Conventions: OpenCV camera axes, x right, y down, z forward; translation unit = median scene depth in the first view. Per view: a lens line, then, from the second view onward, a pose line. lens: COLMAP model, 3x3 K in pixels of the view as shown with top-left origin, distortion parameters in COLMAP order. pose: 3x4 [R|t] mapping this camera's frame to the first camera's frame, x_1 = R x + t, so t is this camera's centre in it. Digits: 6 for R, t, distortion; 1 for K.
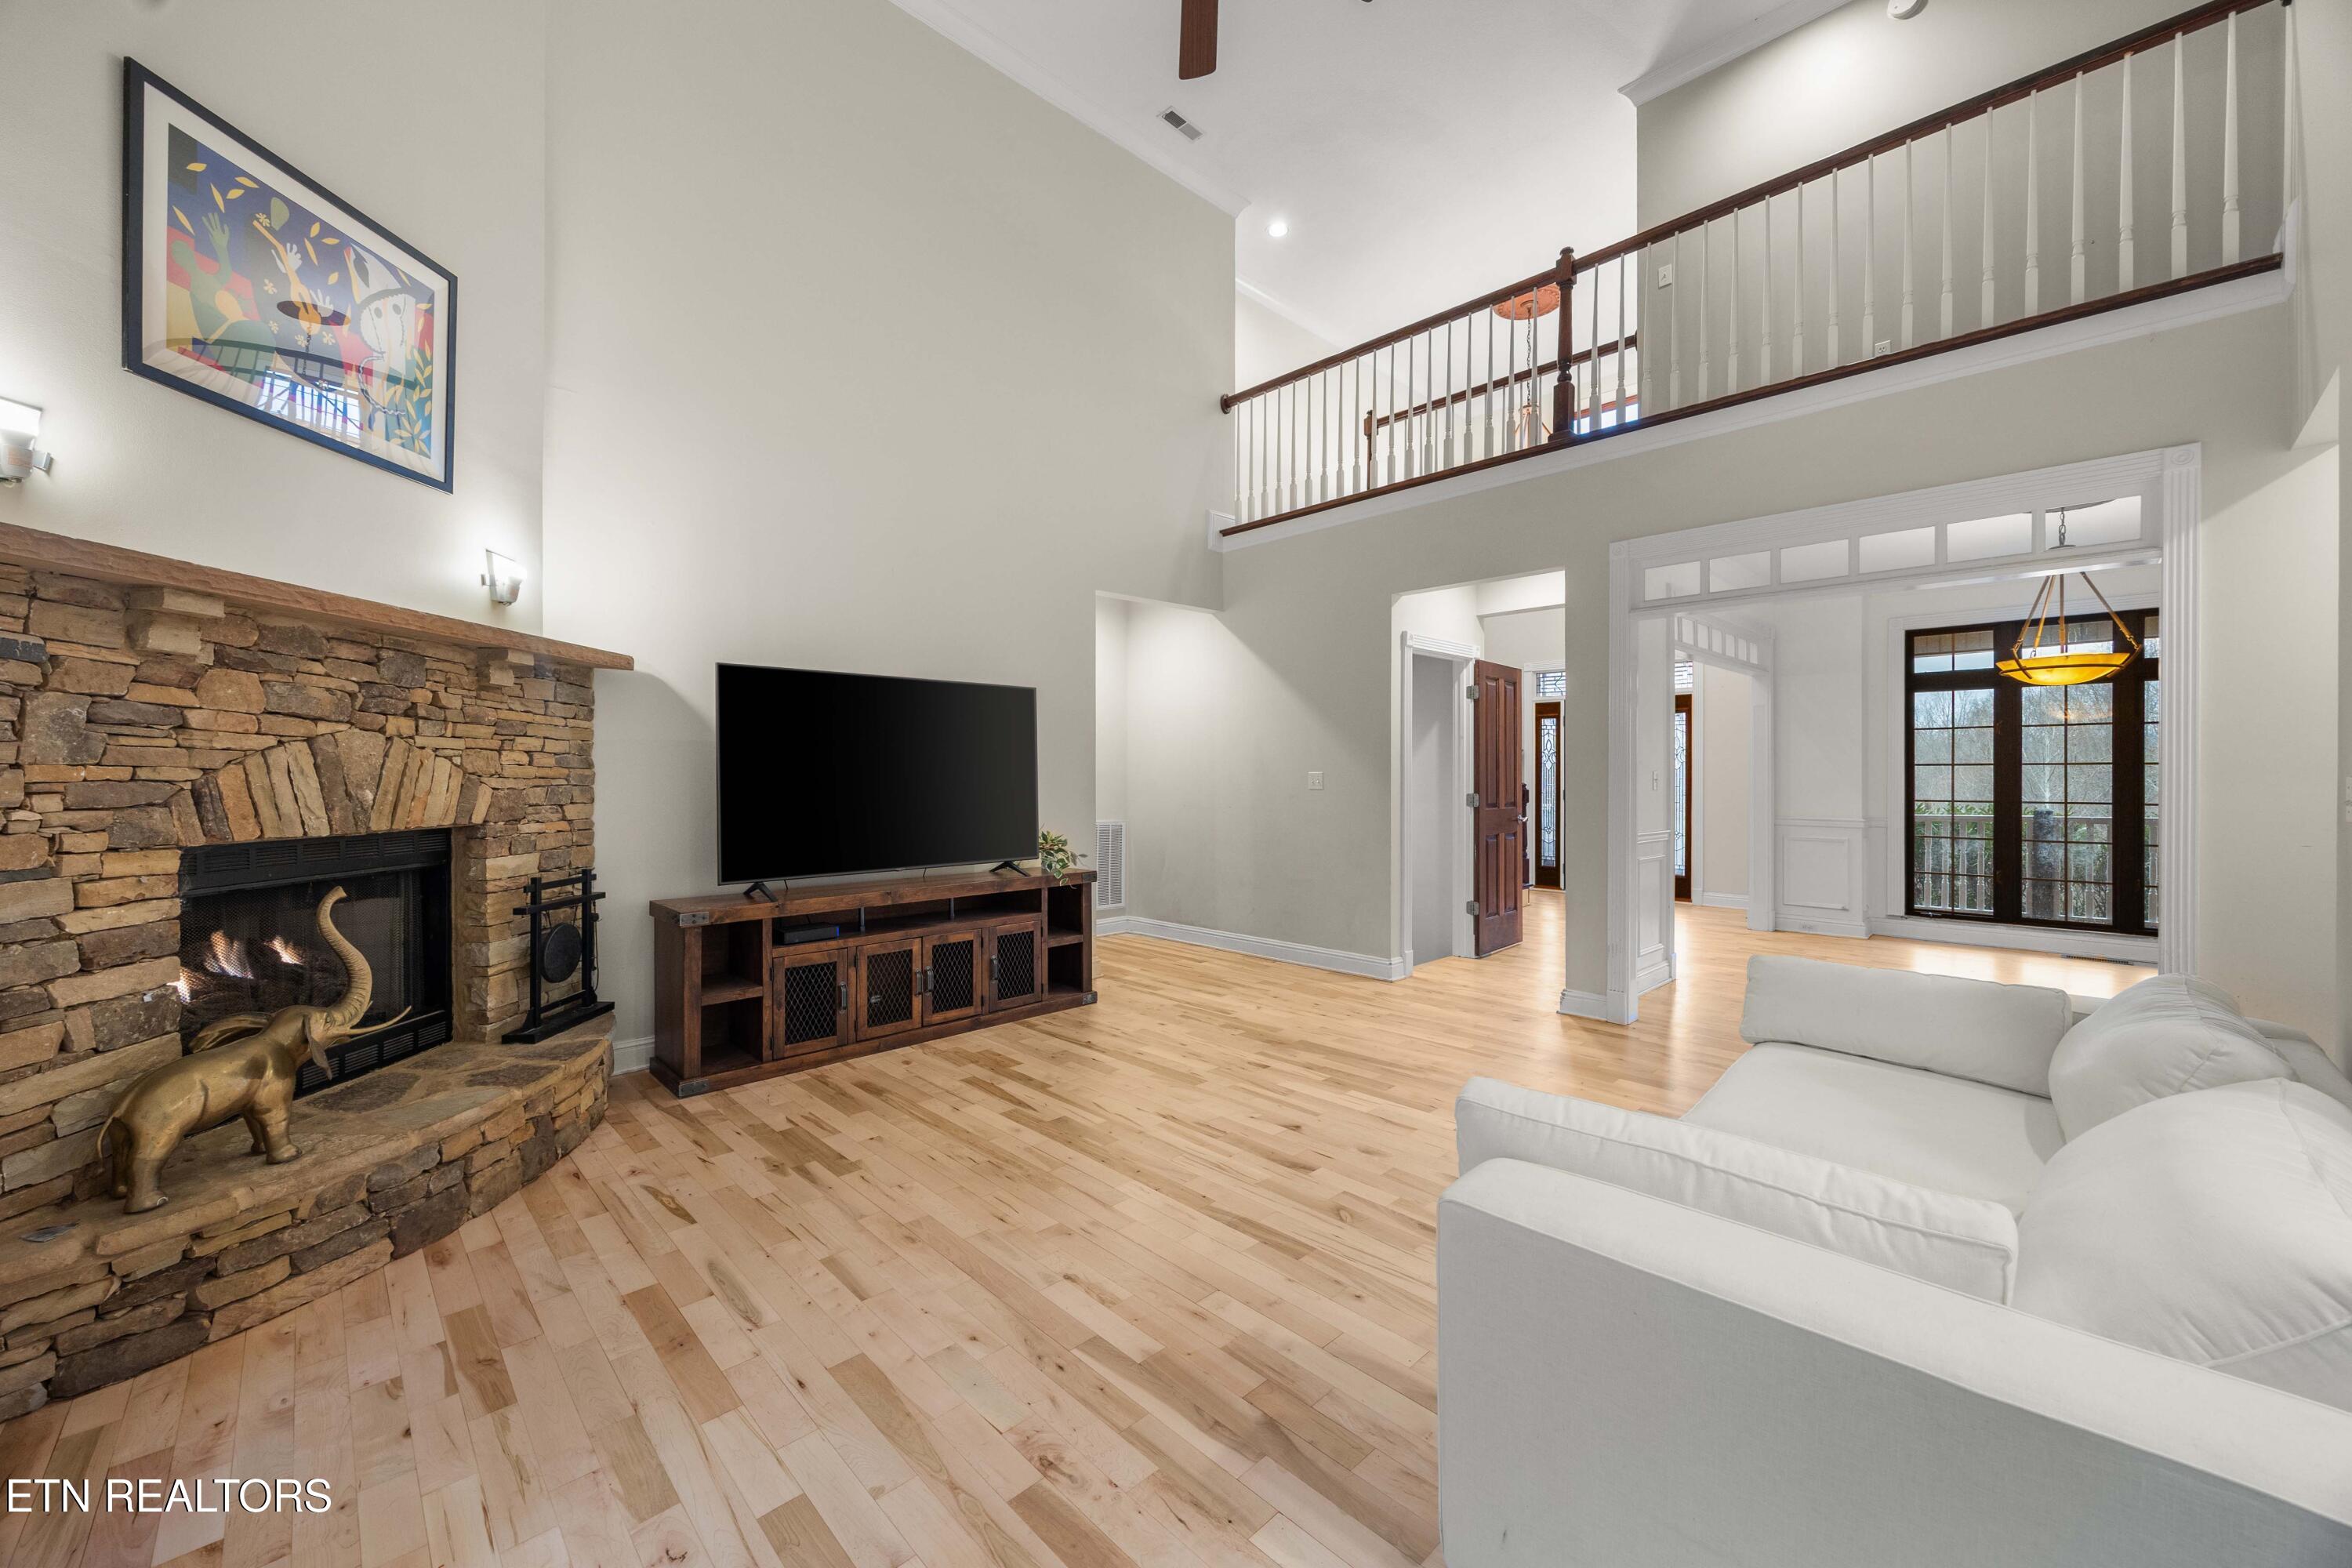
lens RADIAL K [[923.3, 0, 1163.2], [0, 923.3, 776.8], [0, 0, 1]] dist [-0.001633, -0.000398]
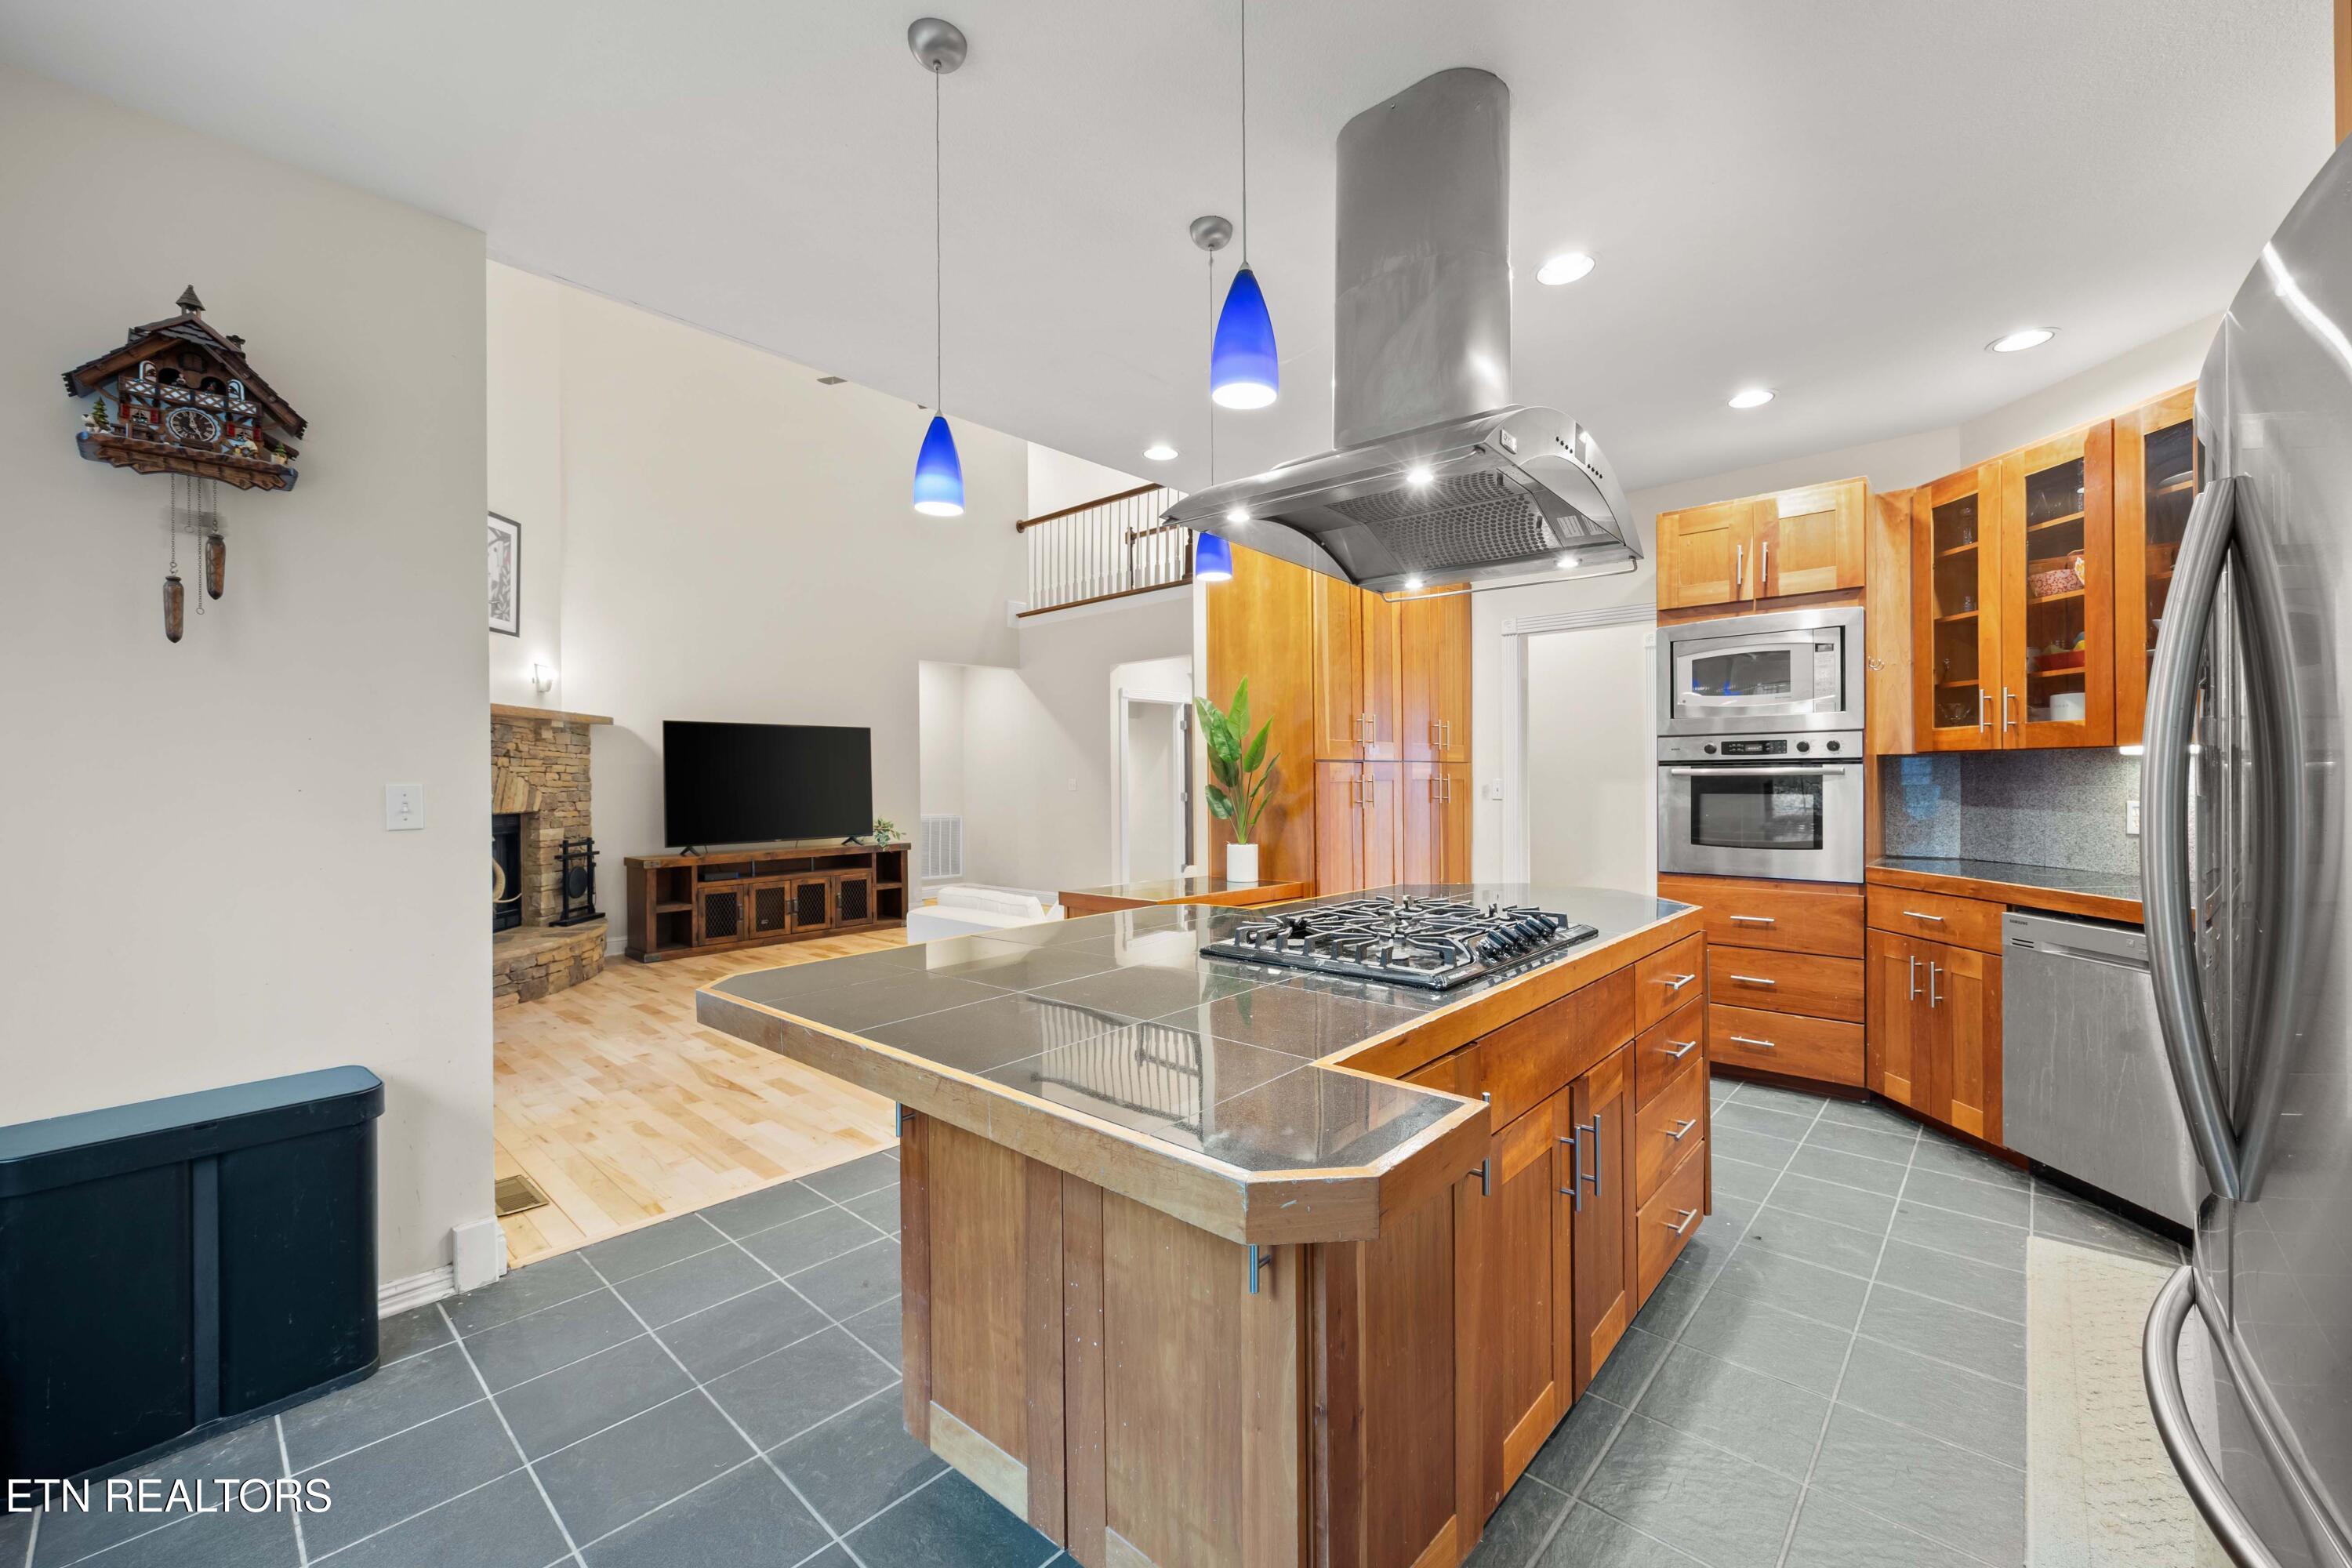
lens RADIAL K [[923.3, 0, 1190.7], [0, 923.3, 783.0], [0, 0, 1]] dist [-0.001633, -0.000398]
pose [[0.996381, -0.008337, 0.084594, 0.377465], [0.008258, 0.999965, 0.001290, 0.000944], [-0.084602, -0.000587, 0.996415, -0.858828]]
